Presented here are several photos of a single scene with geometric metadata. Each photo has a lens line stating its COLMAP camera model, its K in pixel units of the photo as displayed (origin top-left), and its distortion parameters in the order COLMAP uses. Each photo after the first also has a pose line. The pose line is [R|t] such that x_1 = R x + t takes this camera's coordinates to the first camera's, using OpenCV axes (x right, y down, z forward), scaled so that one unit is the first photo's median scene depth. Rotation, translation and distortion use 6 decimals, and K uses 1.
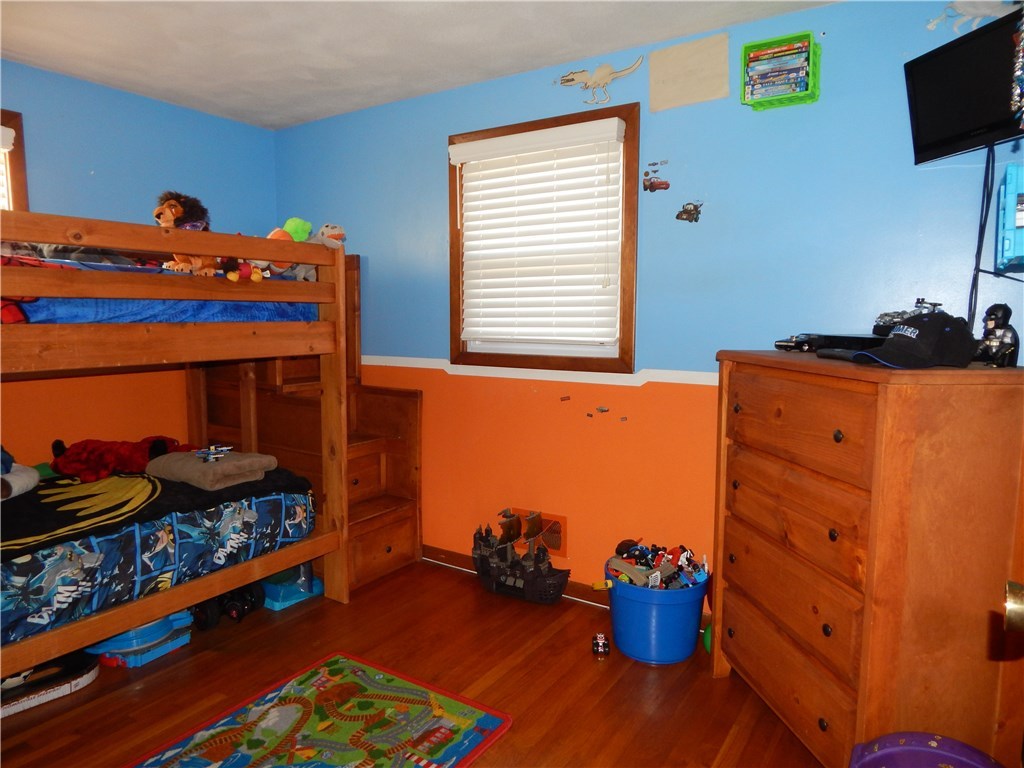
lens RADIAL K [[675.6, 0, 511.1], [0, 675.6, 384.7], [0, 0, 1]] dist [0.007866, -0.011163]
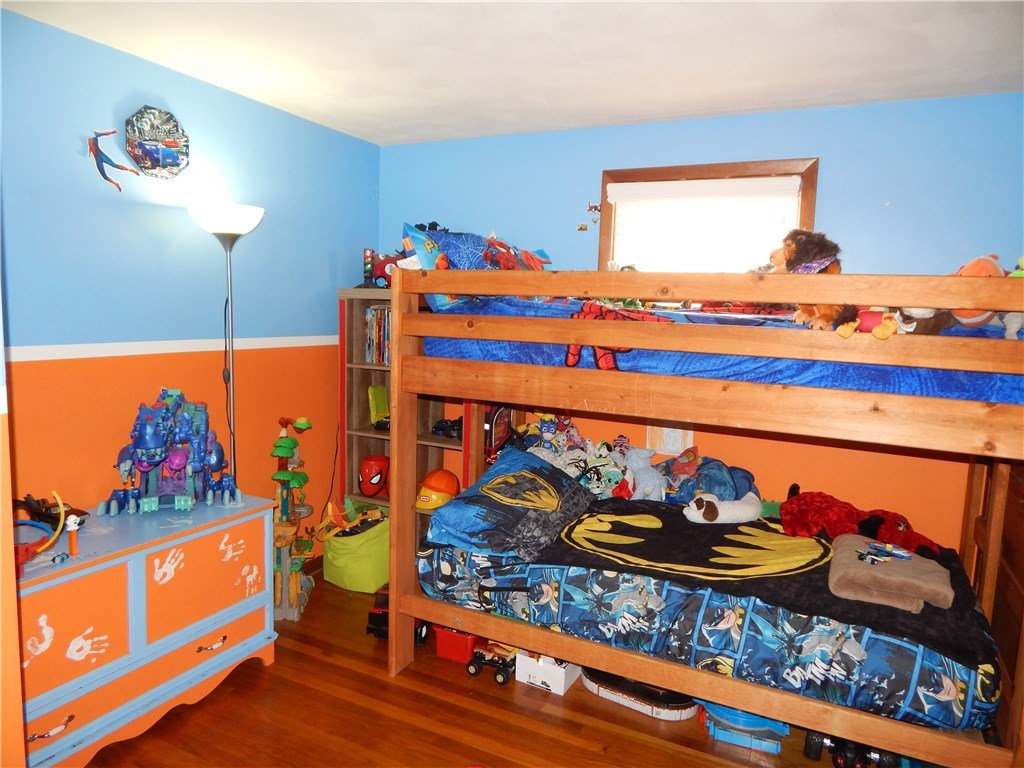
lens RADIAL K [[675.6, 0, 511.6], [0, 675.6, 381.8], [0, 0, 1]] dist [0.007866, -0.011163]
pose [[0.120011, 0.115249, -0.986060, 0.299012], [-0.141747, 0.985052, 0.097879, -0.129123], [0.982601, 0.128025, 0.134553, 0.560362]]
